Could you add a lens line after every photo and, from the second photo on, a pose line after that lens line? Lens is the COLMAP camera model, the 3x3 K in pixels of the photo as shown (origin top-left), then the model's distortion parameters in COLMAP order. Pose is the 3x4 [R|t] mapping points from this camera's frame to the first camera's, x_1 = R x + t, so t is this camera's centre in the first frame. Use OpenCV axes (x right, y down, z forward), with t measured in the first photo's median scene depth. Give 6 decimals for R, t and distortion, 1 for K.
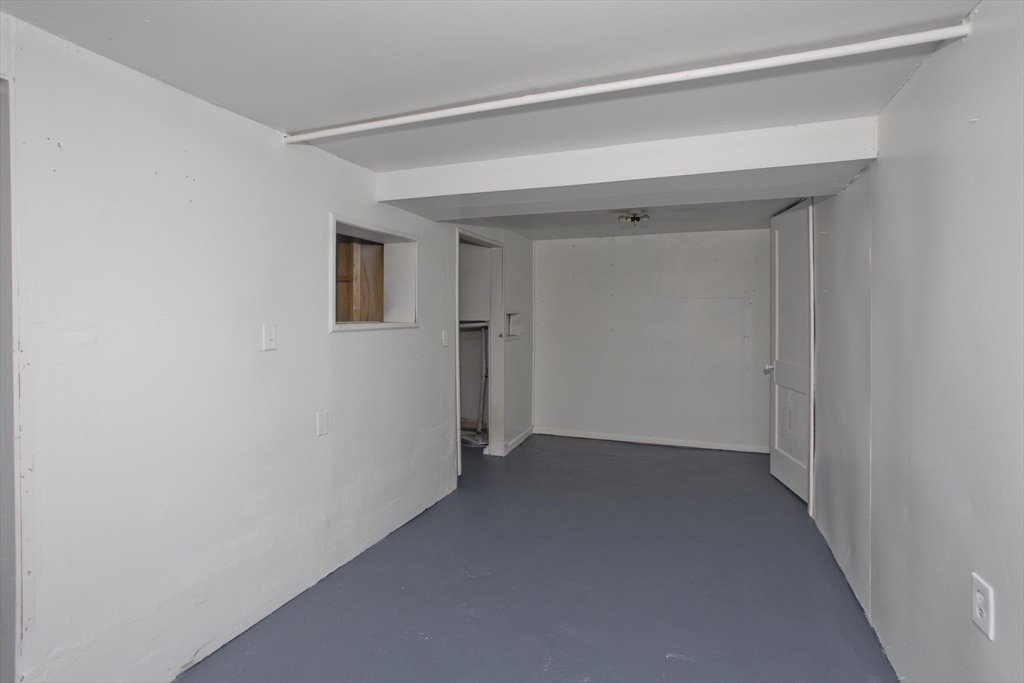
lens RADIAL K [[495.0, 0, 493.5], [0, 495.0, 327.2], [0, 0, 1]] dist [-0.050456, 0.027751]
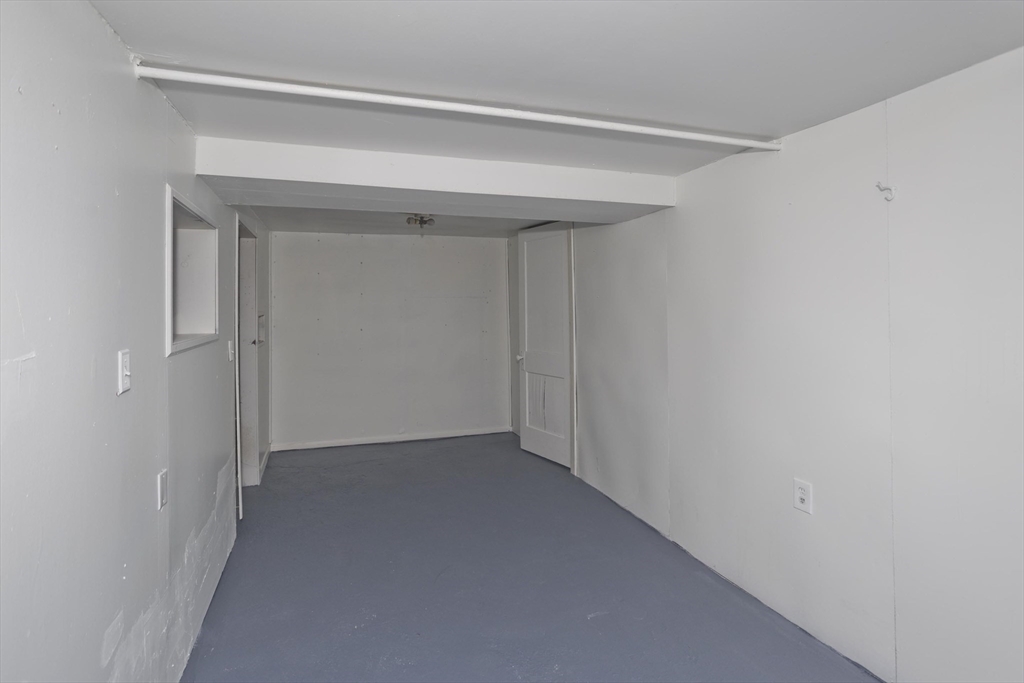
lens RADIAL K [[499.7, 0, 512.0], [0, 499.7, 311.2], [0, 0, 1]] dist [-0.045658, 0.029349]
pose [[0.774484, -0.013070, 0.632459, -0.226373], [0.026389, 0.999584, -0.011658, -0.018055], [-0.632043, 0.025719, 0.774506, 0.084974]]
